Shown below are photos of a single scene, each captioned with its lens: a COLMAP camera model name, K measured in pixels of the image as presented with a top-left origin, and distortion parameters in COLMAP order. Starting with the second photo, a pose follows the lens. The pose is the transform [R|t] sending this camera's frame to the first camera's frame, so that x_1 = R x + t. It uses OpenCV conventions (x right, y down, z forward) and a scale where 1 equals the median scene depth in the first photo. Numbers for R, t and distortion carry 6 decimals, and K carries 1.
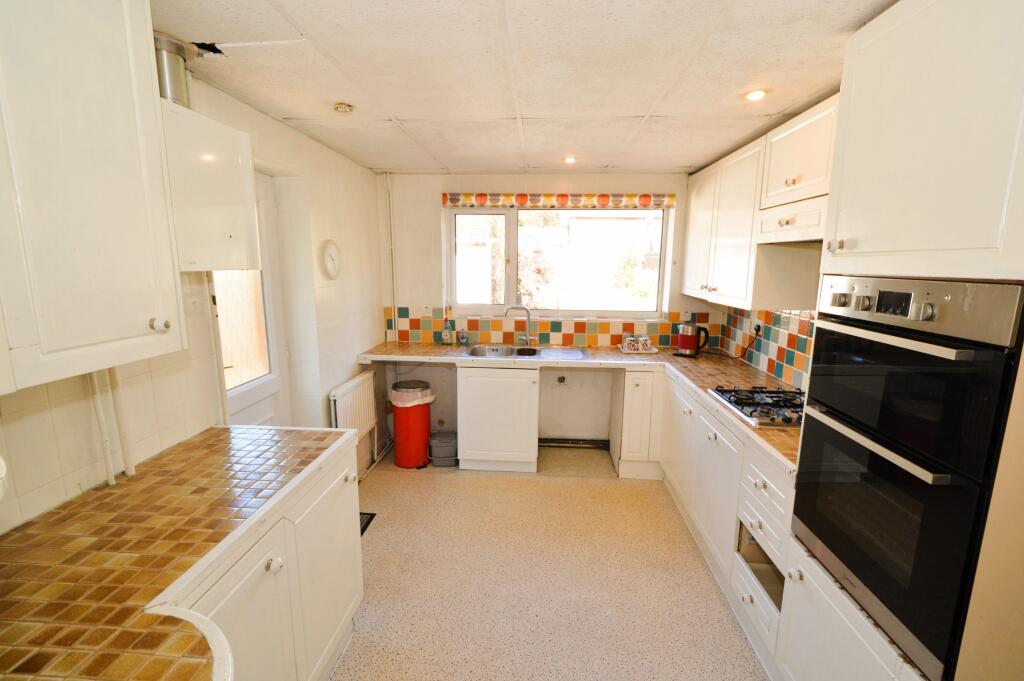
lens RADIAL K [[448.3, 0, 517.2], [0, 448.3, 338.9], [0, 0, 1]] dist [0.011467, -0.010455]
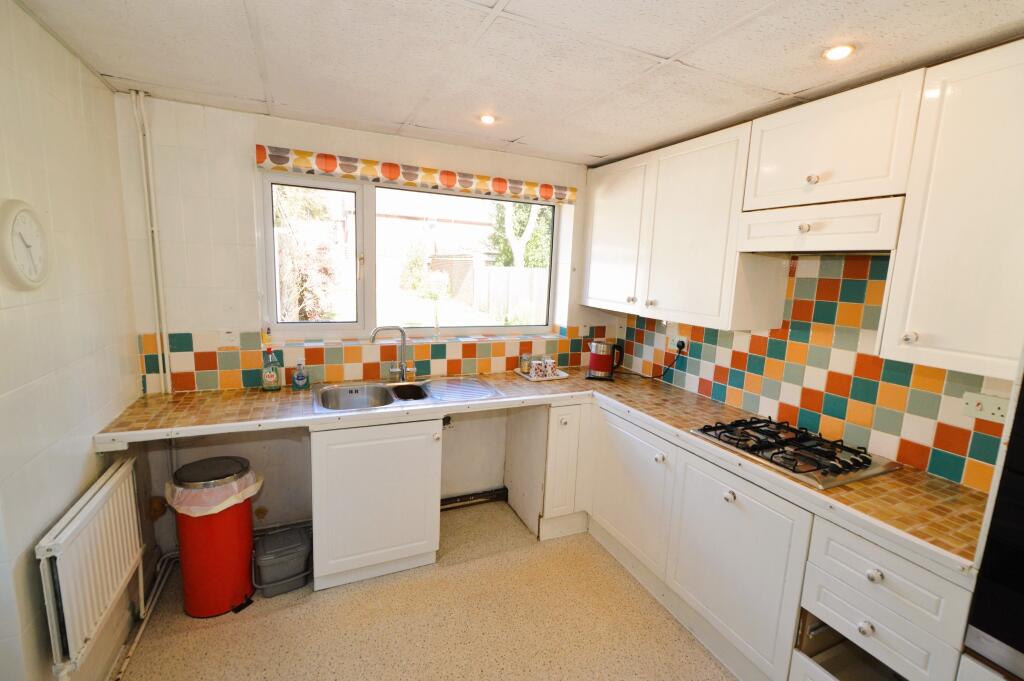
lens RADIAL K [[448.3, 0, 517.2], [0, 448.3, 338.9], [0, 0, 1]] dist [0.011467, -0.010455]
pose [[0.881814, -0.047545, 0.469194, -0.154201], [0.048148, 0.998783, 0.010719, -0.052429], [-0.469132, 0.013139, 0.883030, 0.303747]]
